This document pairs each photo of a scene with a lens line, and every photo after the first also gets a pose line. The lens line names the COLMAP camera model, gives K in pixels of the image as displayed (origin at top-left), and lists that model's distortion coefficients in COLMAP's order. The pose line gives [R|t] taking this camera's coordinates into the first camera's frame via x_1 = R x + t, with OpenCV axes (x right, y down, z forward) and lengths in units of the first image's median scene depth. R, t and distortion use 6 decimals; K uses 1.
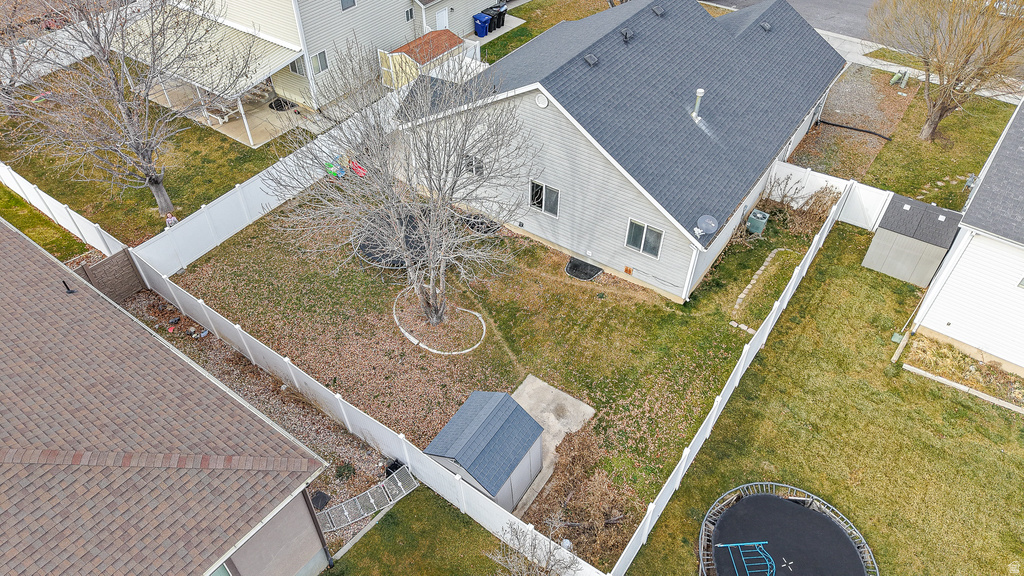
lens RADIAL K [[681.4, 0, 511.6], [0, 681.4, 290.2], [0, 0, 1]] dist [0.021587, -0.029509]
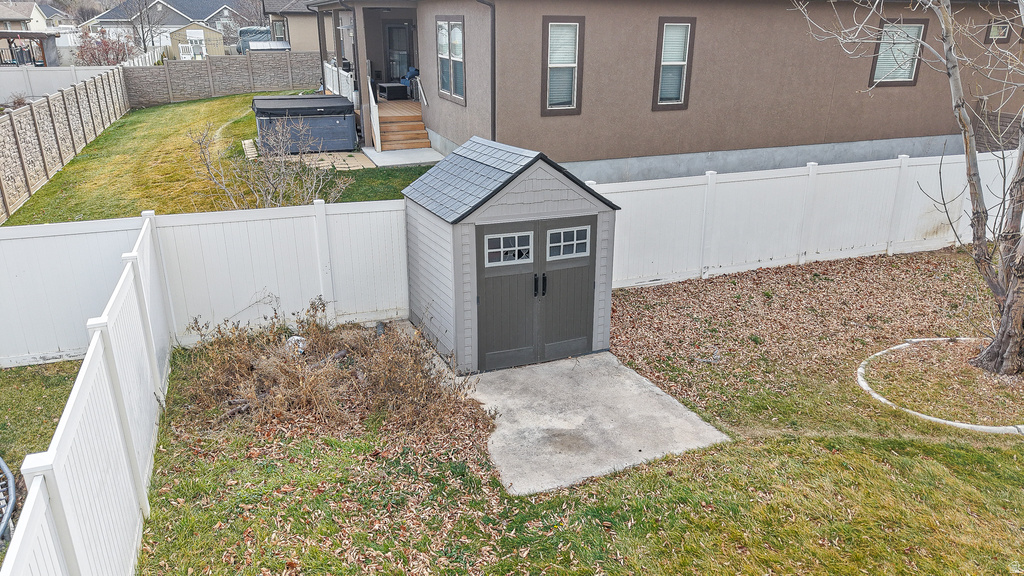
lens RADIAL K [[681.4, 0, 513.0], [0, 681.4, 286.1], [0, 0, 1]] dist [0.021587, -0.029509]
pose [[-0.545760, 0.286718, -0.787362, 0.306946], [-0.583569, 0.544253, 0.602691, -0.050883], [0.601327, 0.788404, -0.129712, 0.888407]]
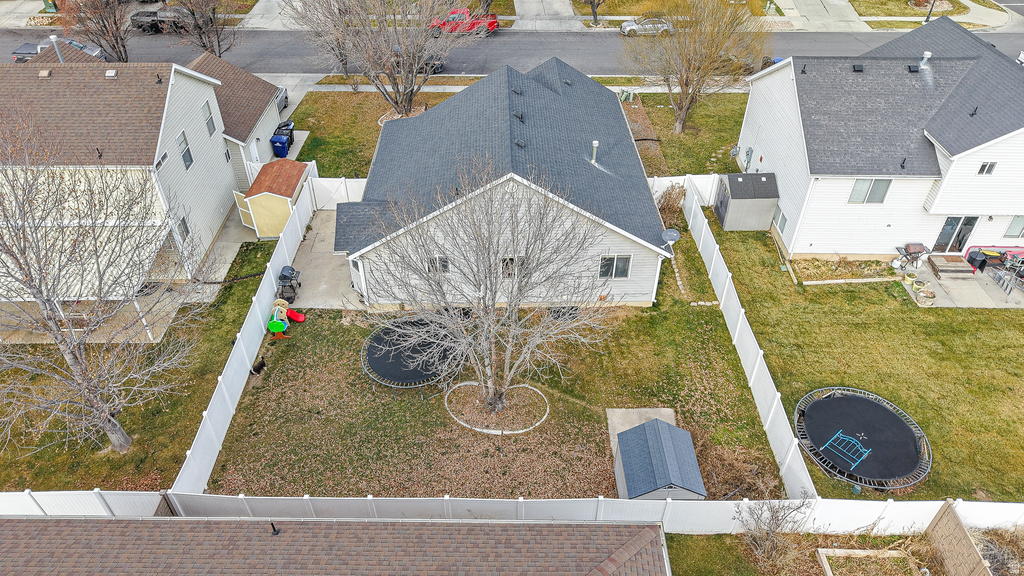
lens RADIAL K [[681.4, 0, 514.1], [0, 681.4, 284.0], [0, 0, 1]] dist [0.021587, -0.029509]
pose [[0.809953, -0.364141, 0.459758, -0.525845], [0.405360, 0.914104, 0.009875, -0.135636], [-0.423863, 0.178369, 0.887989, 0.015851]]
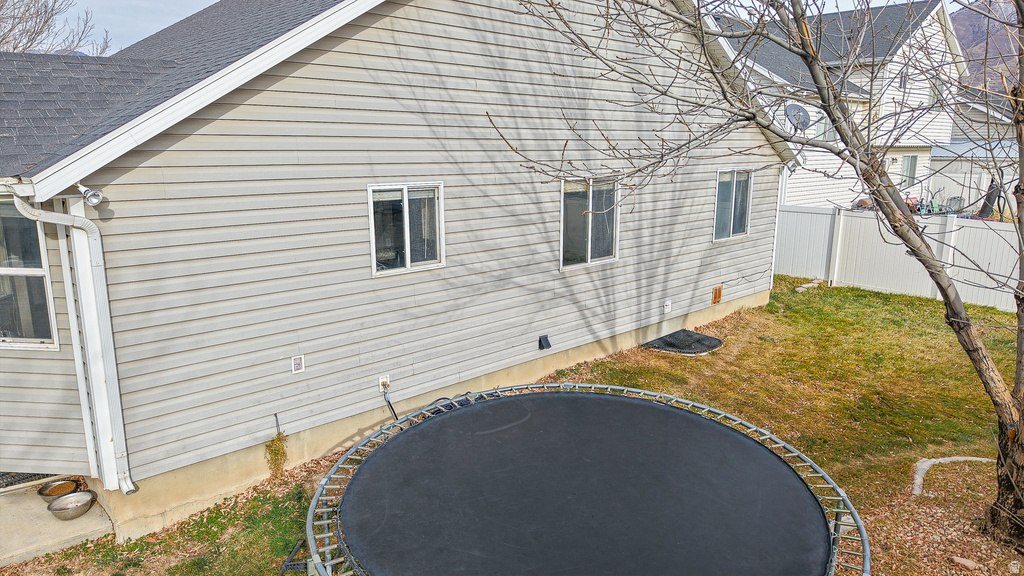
lens RADIAL K [[681.4, 0, 511.7], [0, 681.4, 290.6], [0, 0, 1]] dist [0.021587, -0.029509]
pose [[0.197870, -0.218563, 0.955551, -0.381153], [0.669984, 0.741732, 0.030920, -0.164142], [-0.715520, 0.634085, 0.293200, 1.037158]]
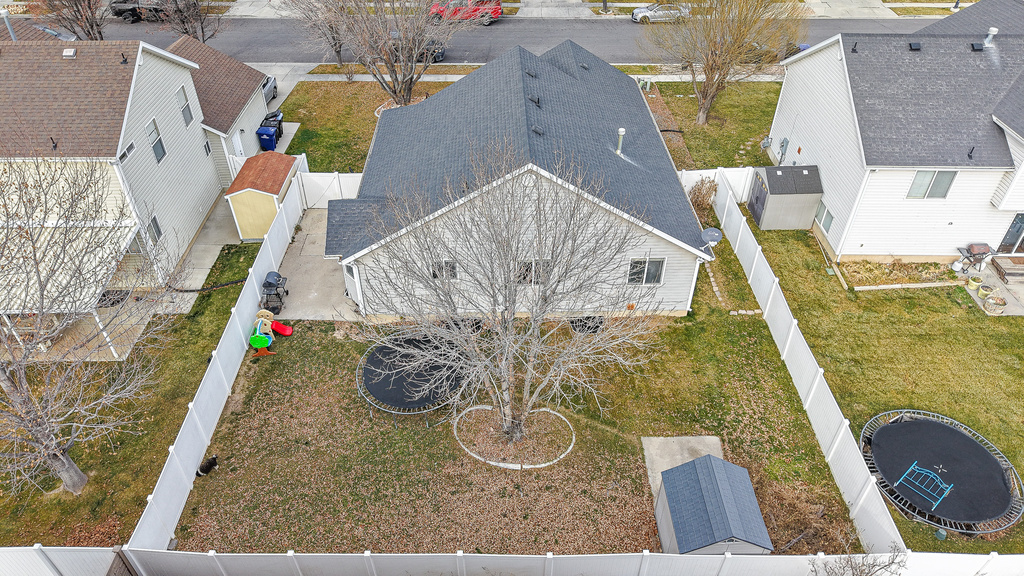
lens RADIAL K [[681.4, 0, 513.7], [0, 681.4, 286.0], [0, 0, 1]] dist [0.021587, -0.029509]
pose [[0.806975, -0.368577, 0.461457, -0.476442], [0.408894, 0.912478, 0.013762, -0.157645], [-0.426141, 0.177582, 0.887056, 0.162372]]
